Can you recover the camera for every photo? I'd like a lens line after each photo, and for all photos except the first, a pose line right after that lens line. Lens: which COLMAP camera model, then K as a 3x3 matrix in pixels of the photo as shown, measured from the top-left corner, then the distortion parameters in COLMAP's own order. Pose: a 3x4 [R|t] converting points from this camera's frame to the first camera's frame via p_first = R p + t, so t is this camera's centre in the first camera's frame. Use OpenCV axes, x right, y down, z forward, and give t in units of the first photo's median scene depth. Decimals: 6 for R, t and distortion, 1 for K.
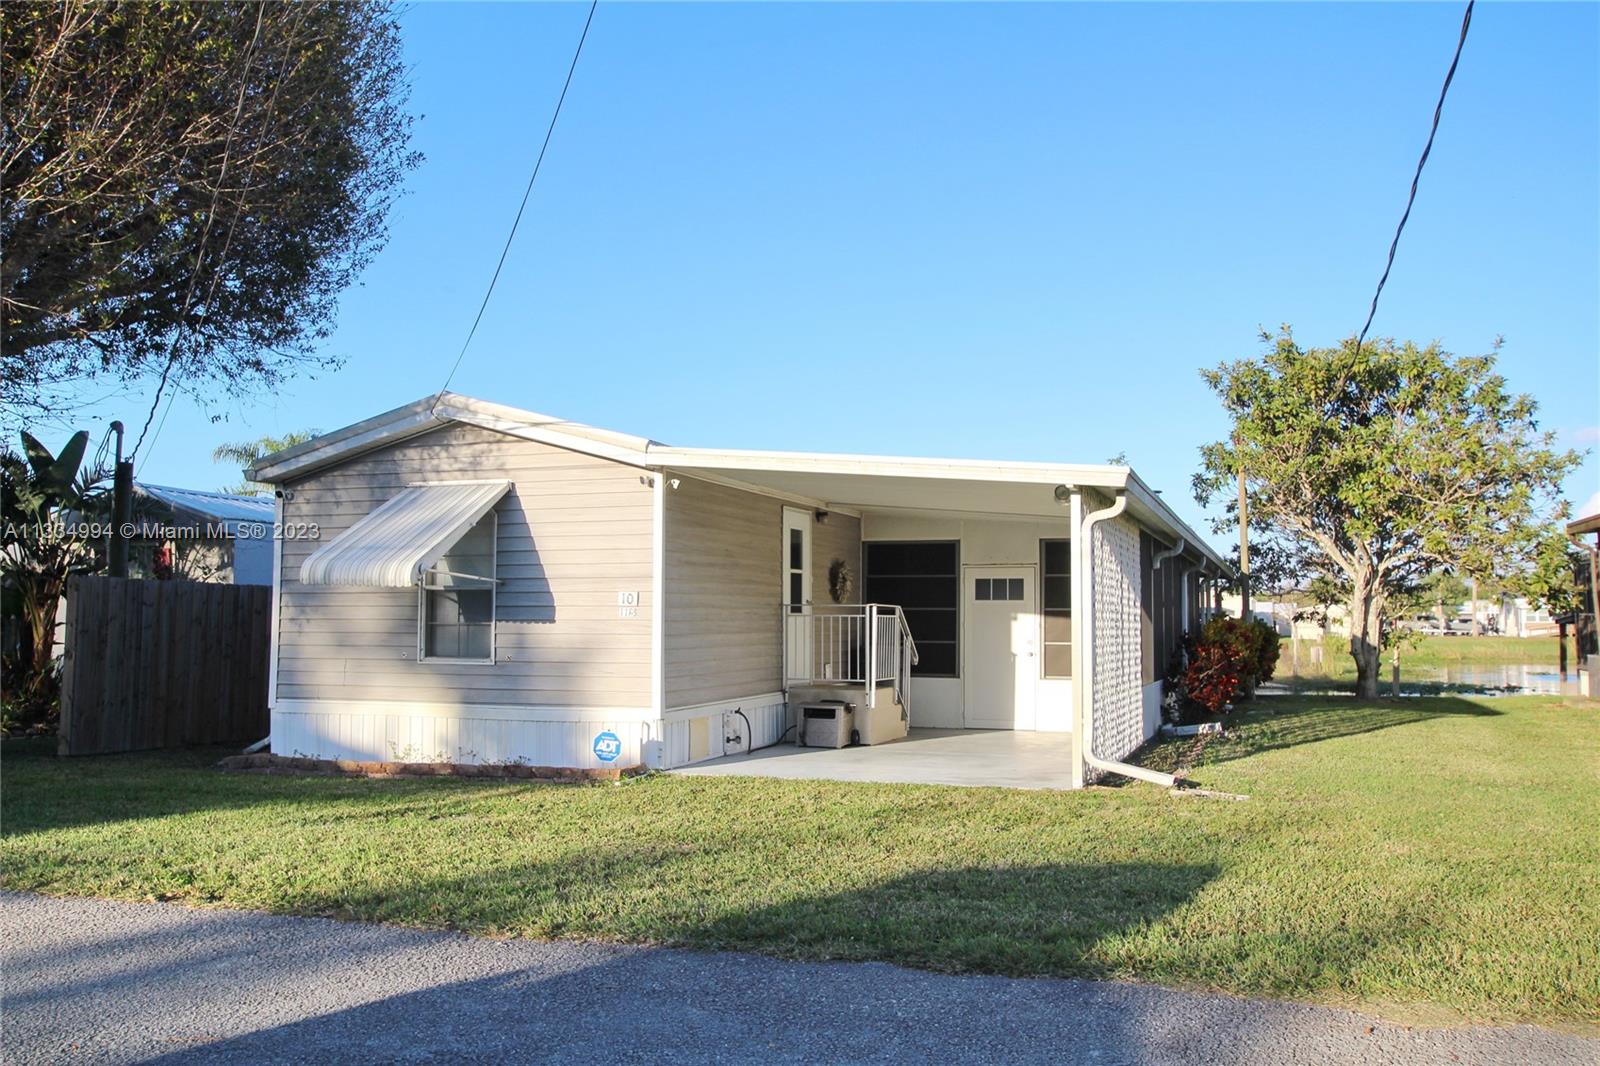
lens RADIAL K [[1598.1, 0, 803.4], [0, 1598.1, 530.7], [0, 0, 1]] dist [0.029950, 0.000000]
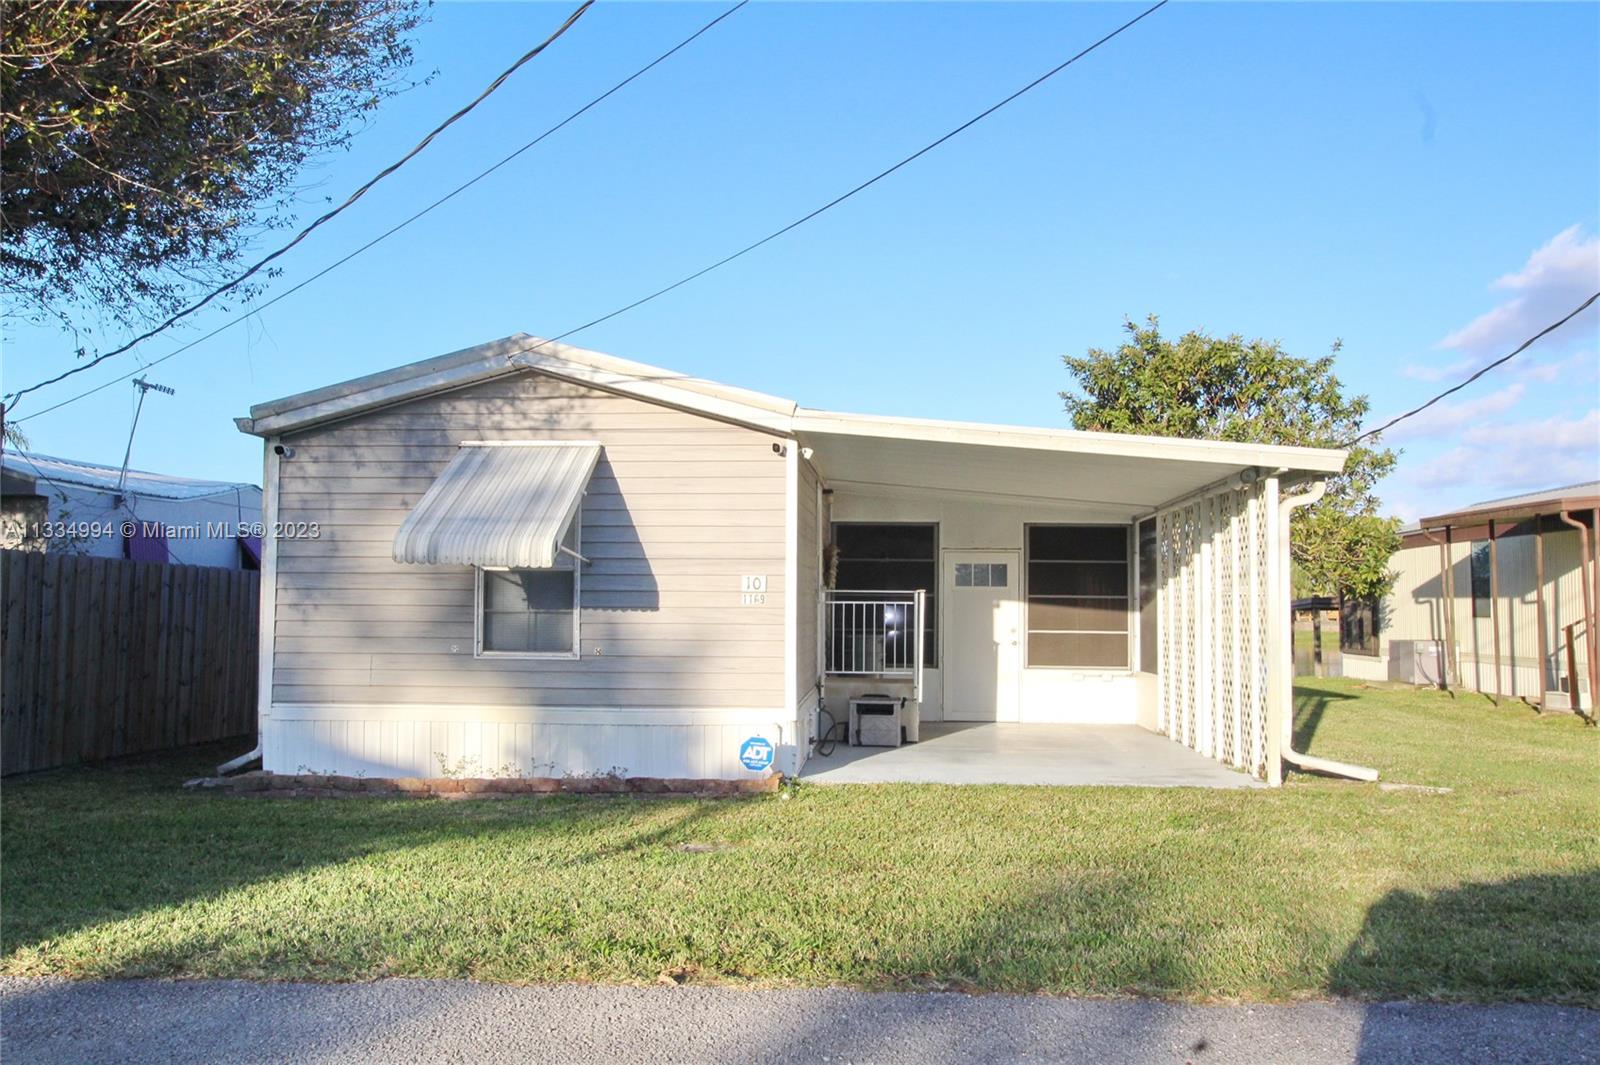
lens RADIAL K [[1598.1, 0, 799.0], [0, 1598.1, 540.8], [0, 0, 1]] dist [0.029950, 0.000000]
pose [[0.949602, 0.015881, 0.313055, -0.339939], [-0.021388, 0.999671, 0.014165, 0.006061], [-0.312727, -0.020147, 0.949629, 0.155440]]
